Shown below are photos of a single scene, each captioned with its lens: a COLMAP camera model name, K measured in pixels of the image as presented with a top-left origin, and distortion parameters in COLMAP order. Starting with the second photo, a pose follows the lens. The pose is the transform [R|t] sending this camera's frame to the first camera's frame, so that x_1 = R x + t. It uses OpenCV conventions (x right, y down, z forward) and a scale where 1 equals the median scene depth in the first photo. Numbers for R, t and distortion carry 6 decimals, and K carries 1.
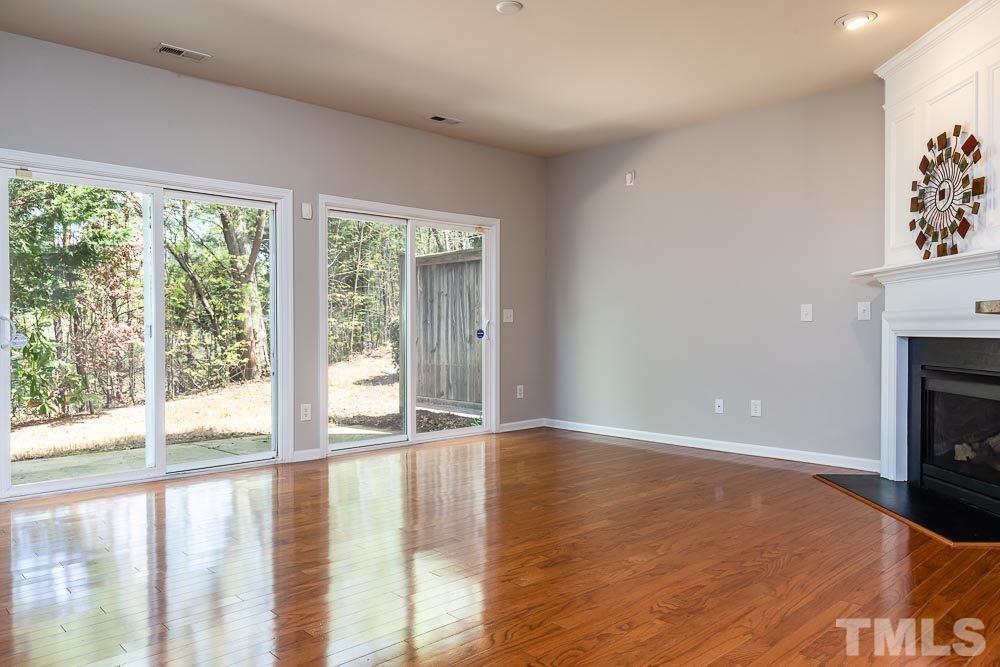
lens RADIAL K [[700.4, 0, 497.1], [0, 700.4, 335.5], [0, 0, 1]] dist [-0.007791, -0.008316]
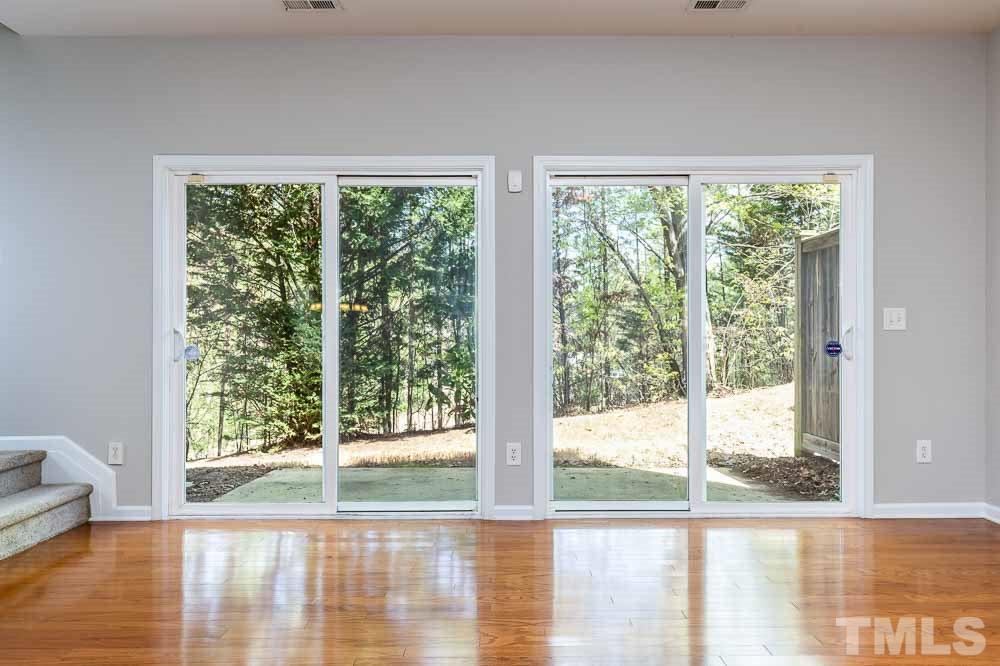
lens RADIAL K [[700.4, 0, 501.8], [0, 700.4, 337.0], [0, 0, 1]] dist [-0.007791, -0.008316]
pose [[0.729473, -0.003421, -0.684001, 0.210570], [-0.006065, 0.999916, -0.011470, -0.004992], [0.683982, 0.012515, 0.729391, 0.431575]]
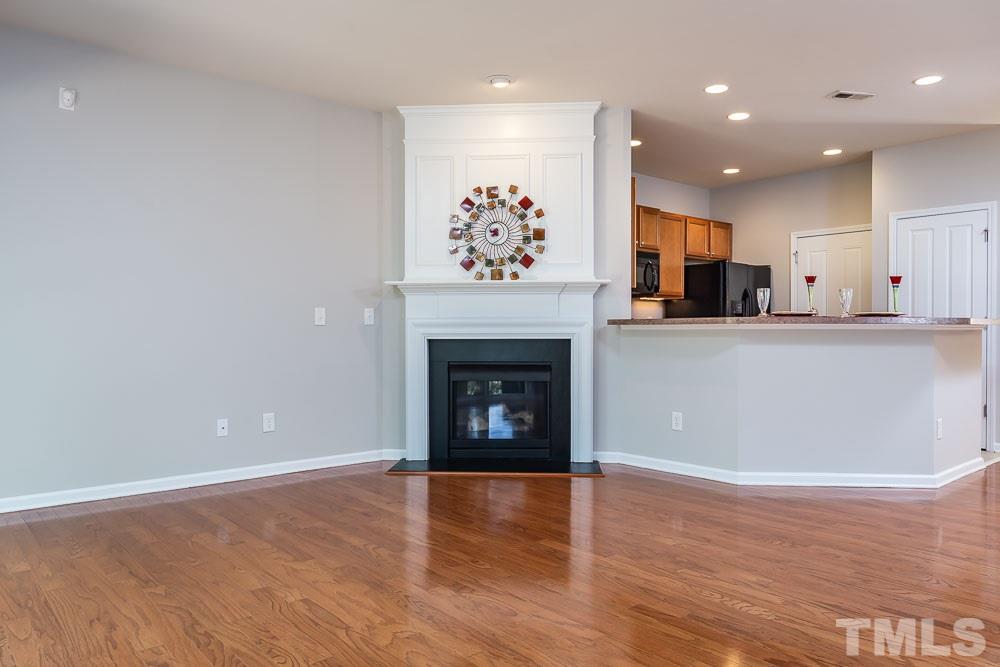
lens RADIAL K [[700.4, 0, 494.5], [0, 700.4, 334.7], [0, 0, 1]] dist [-0.007791, -0.008316]
pose [[0.051390, 0.001986, 0.998677, -0.487484], [0.009462, 0.999952, -0.002476, -0.002304], [-0.998634, 0.009577, 0.051368, 0.651922]]
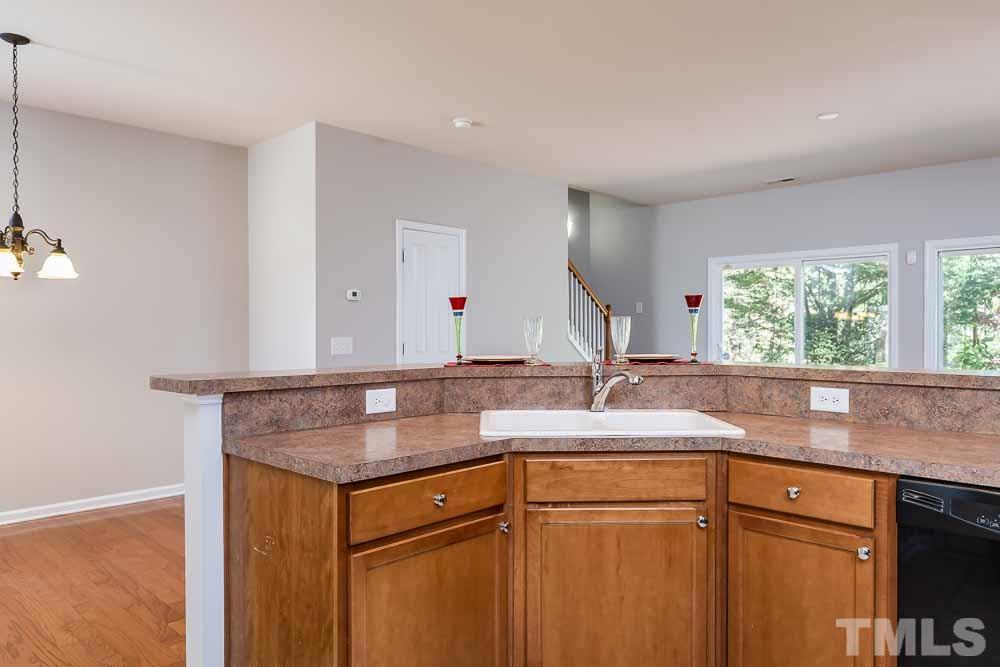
lens RADIAL K [[700.4, 0, 502.3], [0, 700.4, 335.1], [0, 0, 1]] dist [-0.007791, -0.008316]
pose [[0.049129, 0.013018, -0.998708, 0.844936], [-0.016068, 0.999796, 0.012242, -0.046961], [0.998663, 0.015446, 0.049328, 0.230819]]
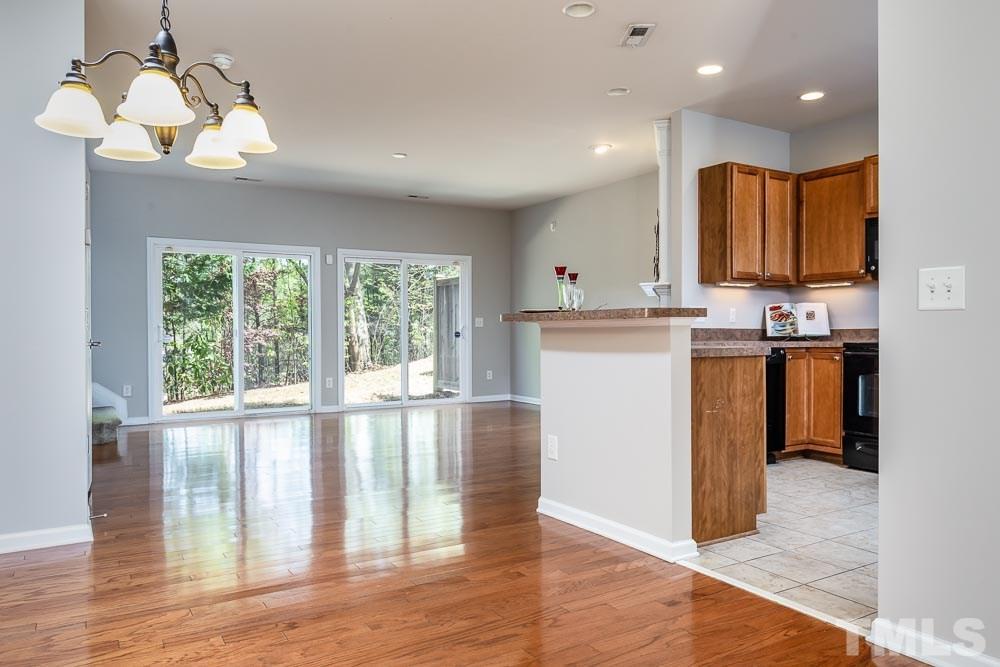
lens RADIAL K [[700.4, 0, 497.2], [0, 700.4, 336.4], [0, 0, 1]] dist [-0.007791, -0.008316]
pose [[0.977088, -0.002352, -0.212821, 0.436020], [0.001825, 0.999995, -0.002675, 0.006193], [0.212826, 0.002225, 0.977088, -0.491282]]
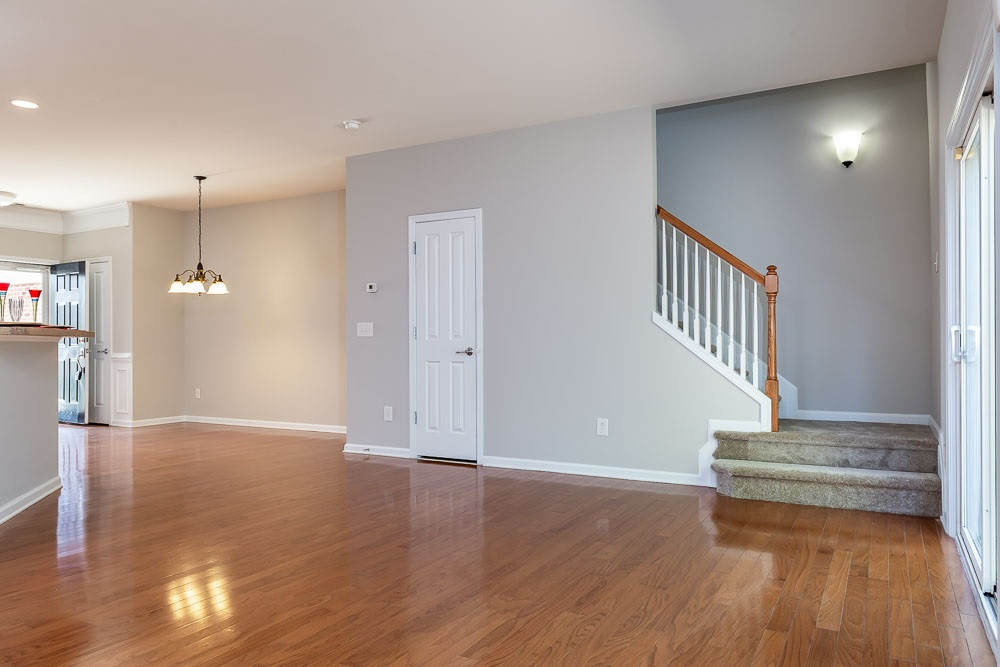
lens RADIAL K [[700.4, 0, 498.3], [0, 700.4, 328.1], [0, 0, 1]] dist [-0.007791, -0.008316]
pose [[-0.953078, 0.003031, -0.302710, 0.068938], [0.004432, 0.999982, -0.003940, -0.016281], [0.302693, -0.005097, -0.953075, 1.190944]]
